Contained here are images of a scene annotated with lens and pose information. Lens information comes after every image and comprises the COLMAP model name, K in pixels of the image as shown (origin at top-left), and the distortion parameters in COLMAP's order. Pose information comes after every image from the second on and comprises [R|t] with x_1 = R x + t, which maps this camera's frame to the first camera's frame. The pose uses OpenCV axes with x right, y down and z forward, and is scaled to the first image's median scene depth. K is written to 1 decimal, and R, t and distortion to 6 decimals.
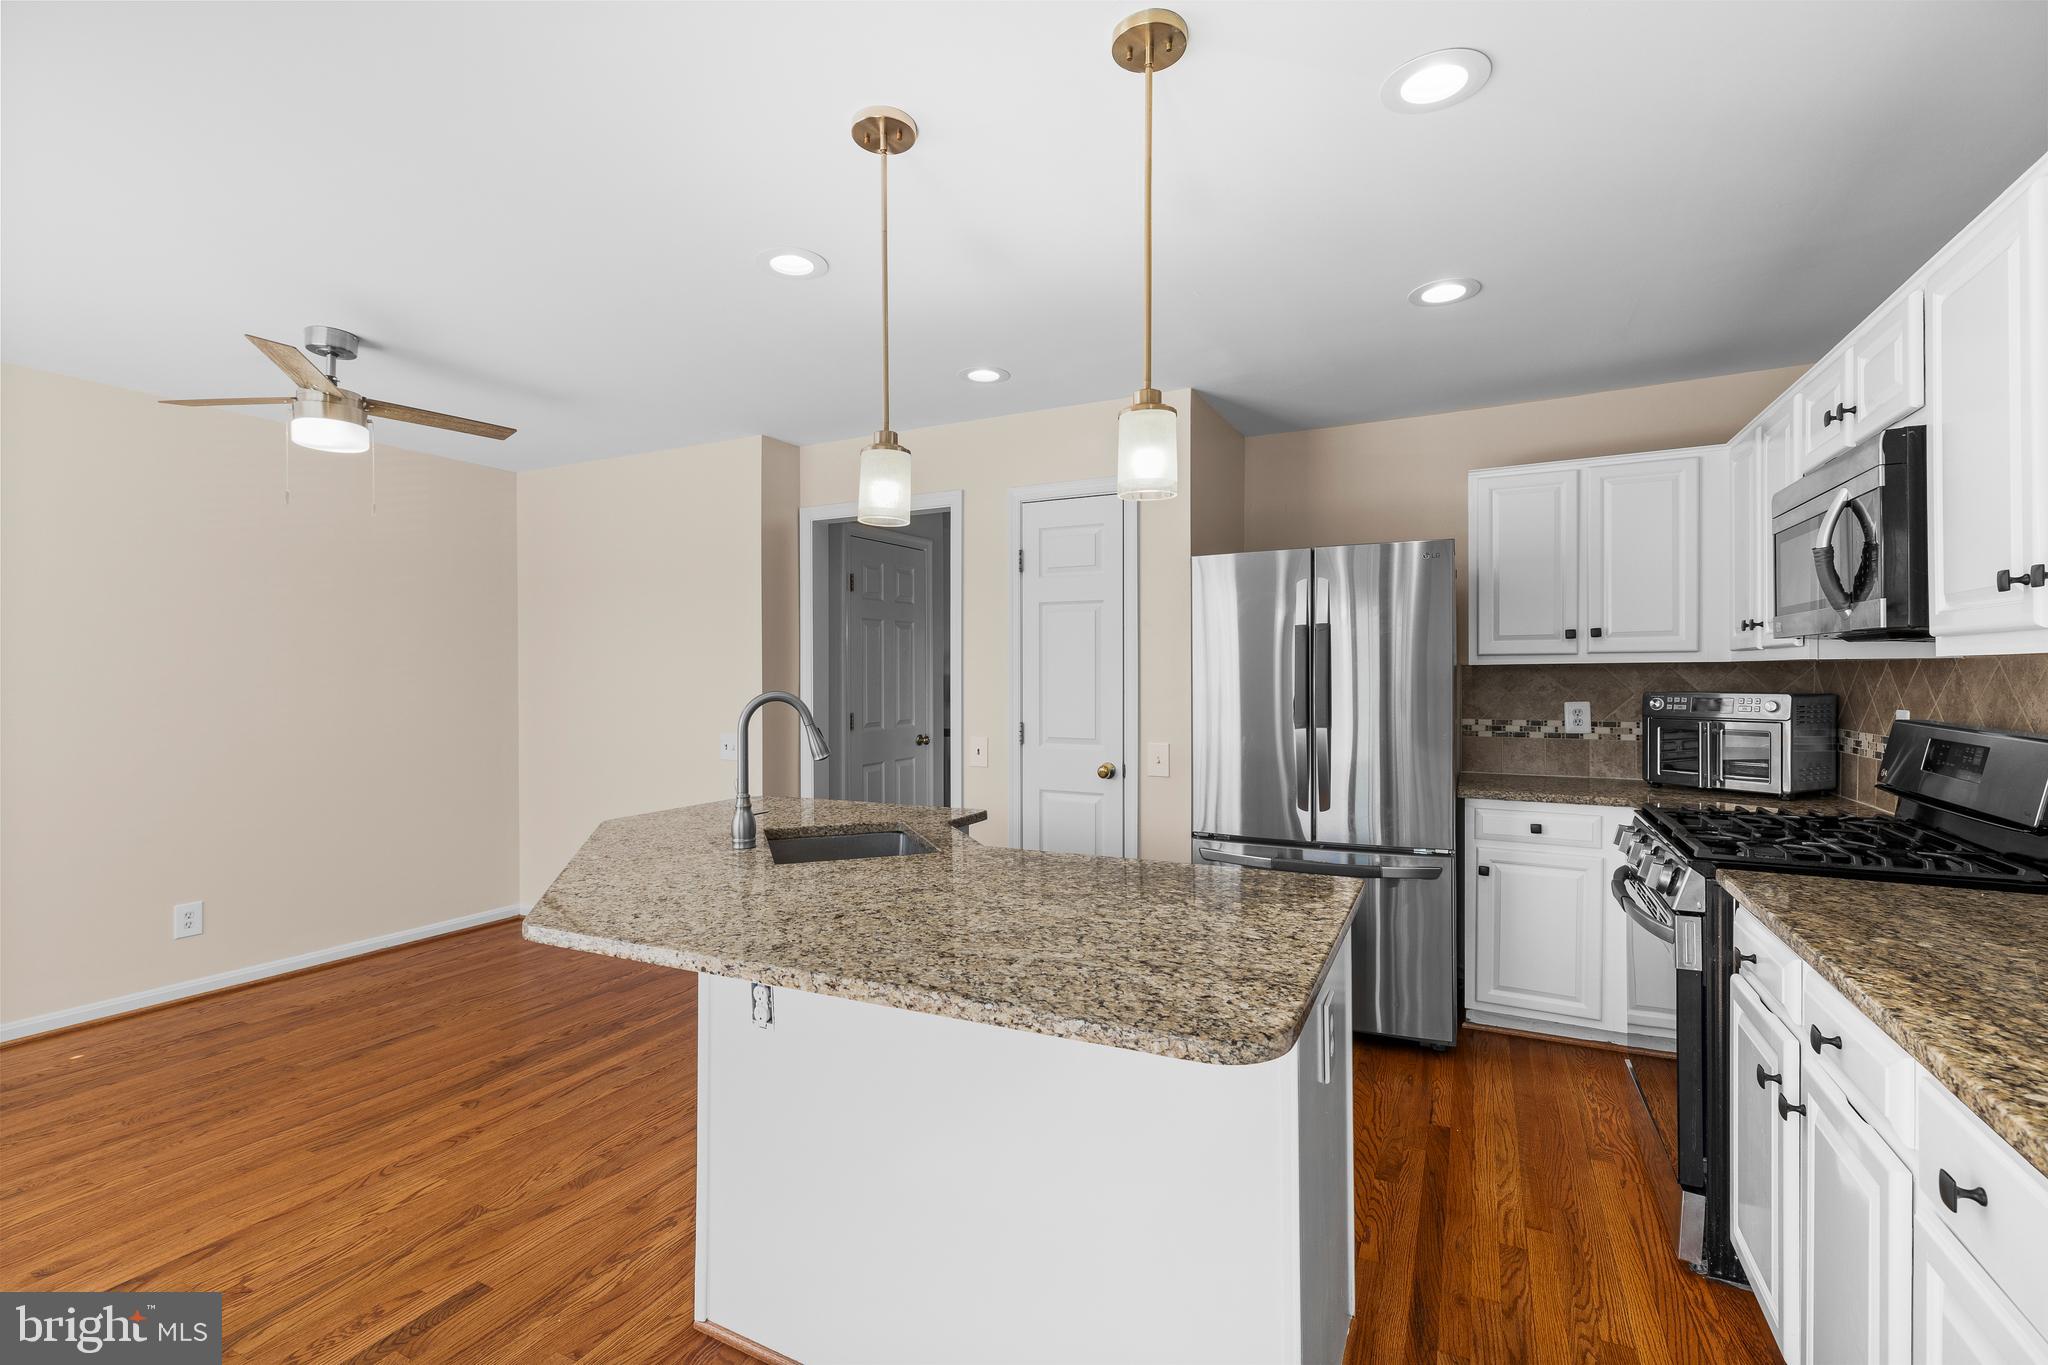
lens RADIAL K [[902.6, 0, 1018.6], [0, 902.6, 677.1], [0, 0, 1]] dist [0.028129, 0.000052]
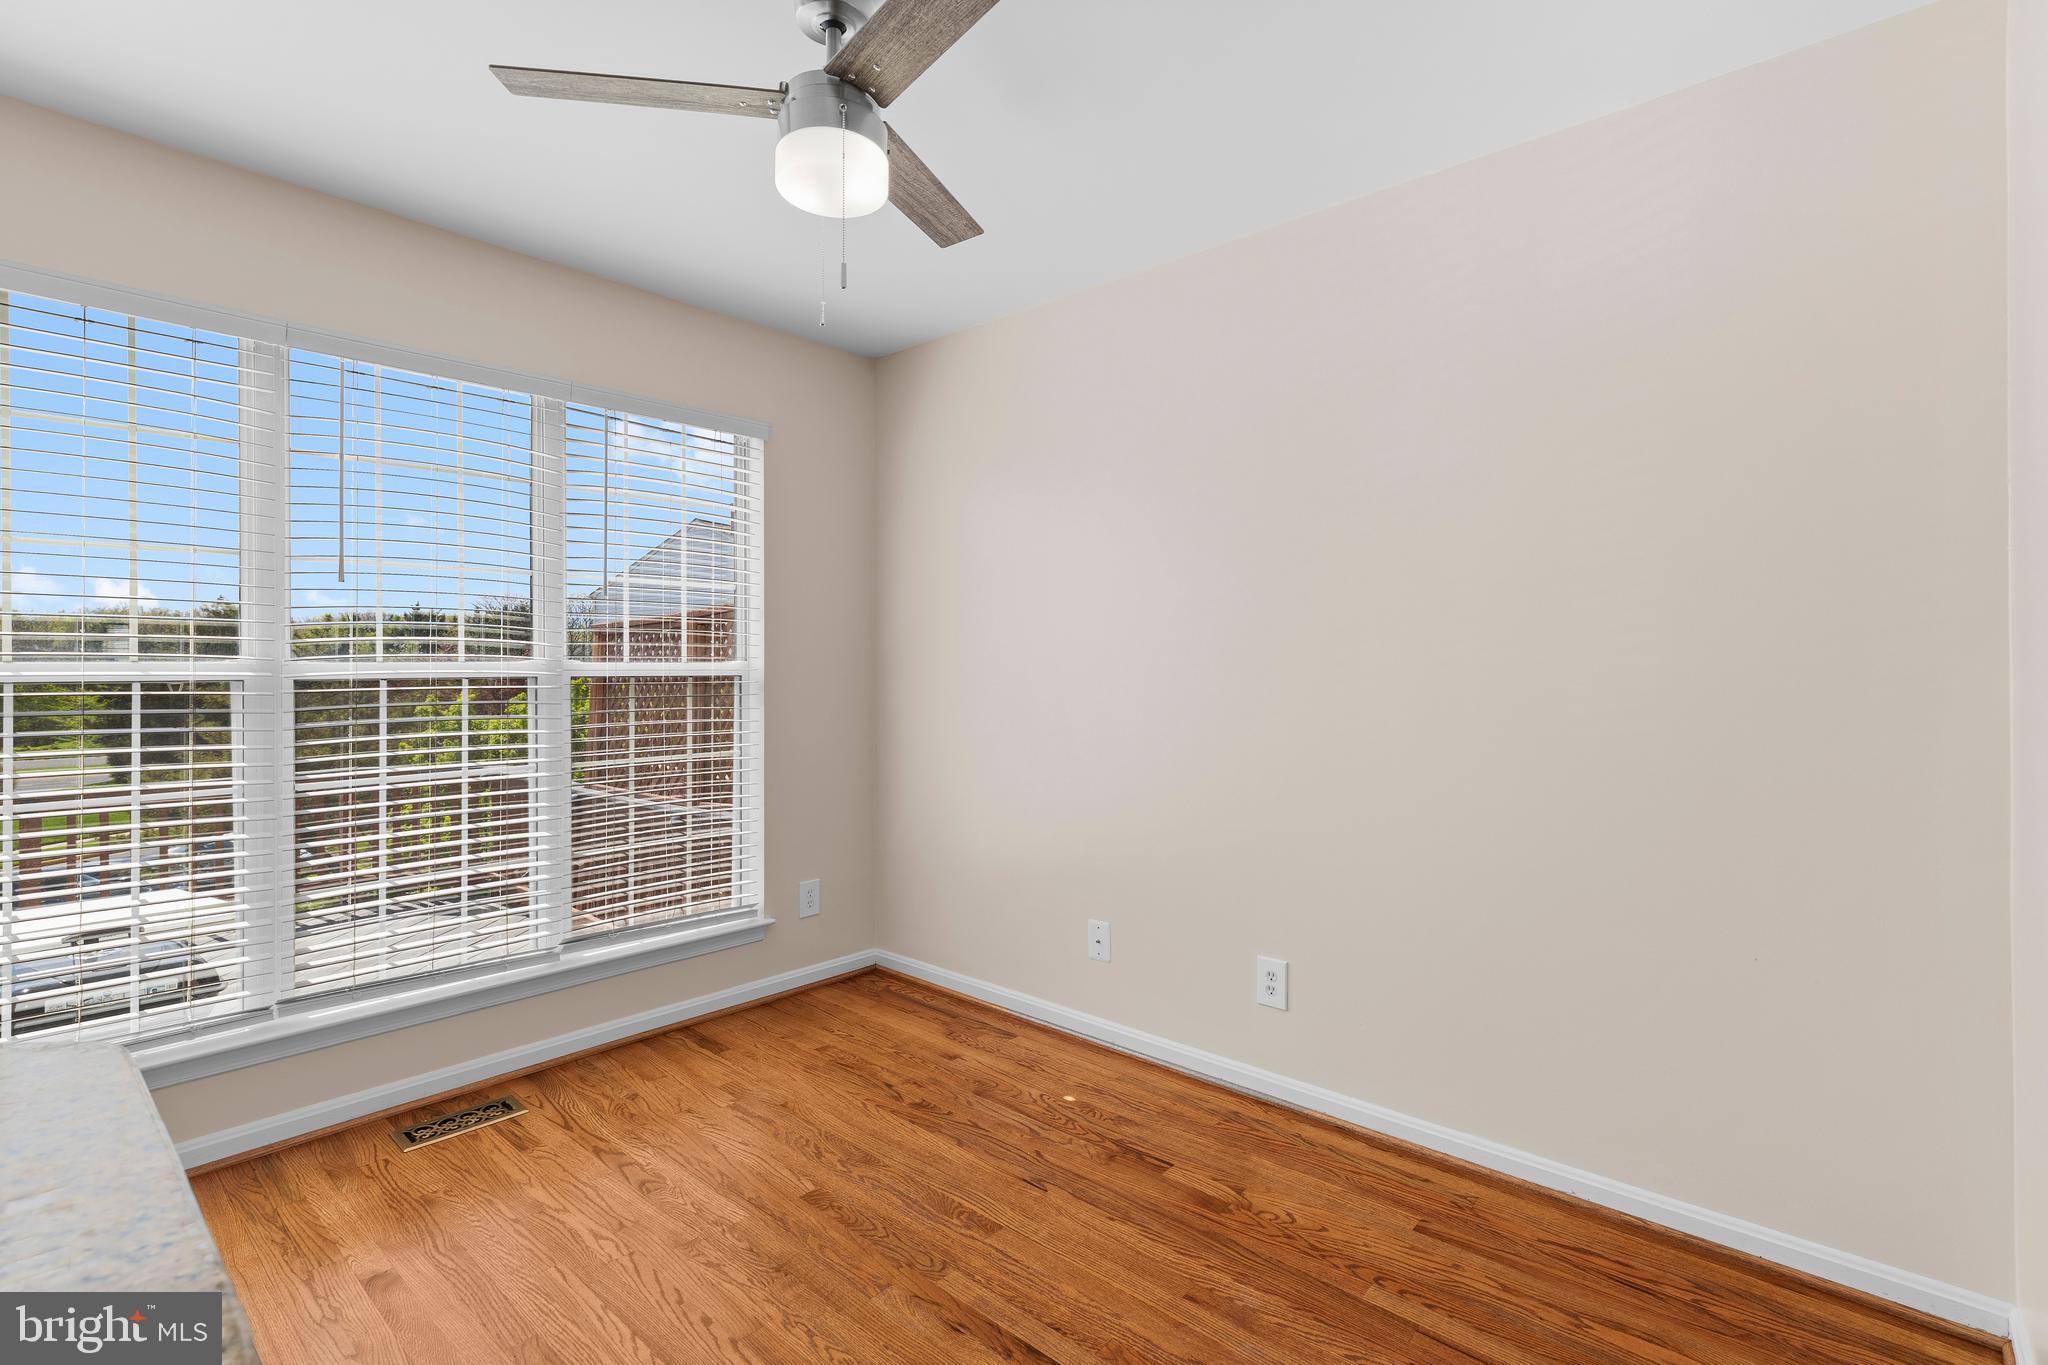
lens RADIAL K [[954.9, 0, 1031.3], [0, 954.9, 659.7], [0, 0, 1]] dist [-0.000729, -0.000145]
pose [[-0.248793, 0.003645, -0.968550, -0.185131], [-0.002894, 0.999986, 0.004507, 0.022882], [0.968552, 0.003925, -0.248779, 1.087524]]
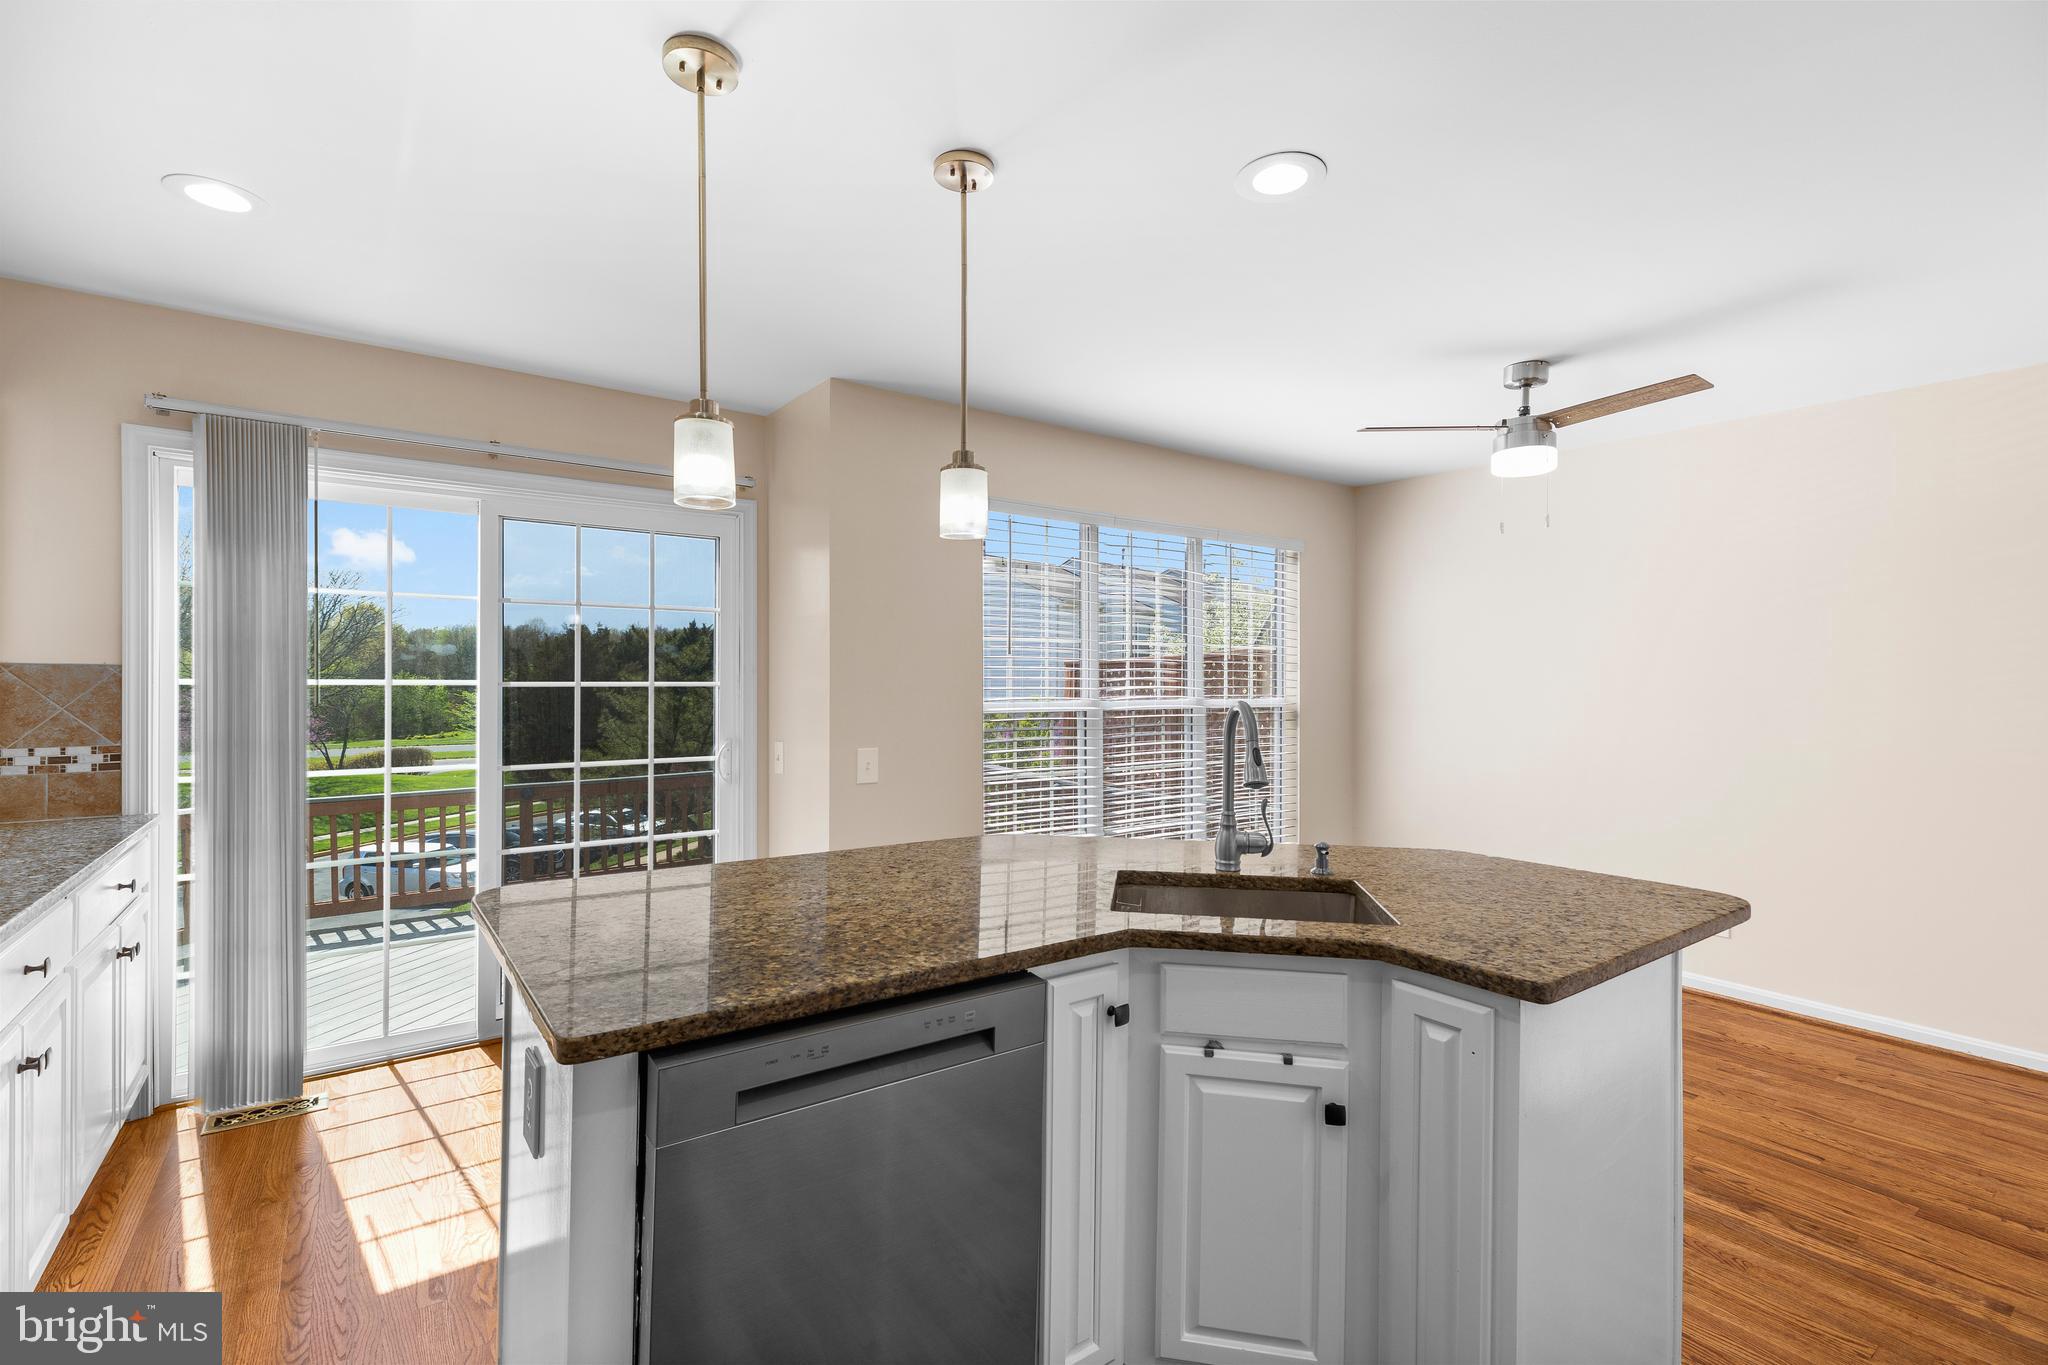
lens RADIAL K [[920.5, 0, 1021.1], [0, 920.5, 670.1], [0, 0, 1]] dist [0.004422, 0.000474]
pose [[-0.445268, -0.010879, -0.895331, 0.419267], [-0.011587, 0.999912, -0.006387, -0.002936], [0.895322, 0.007530, -0.445355, 0.823199]]
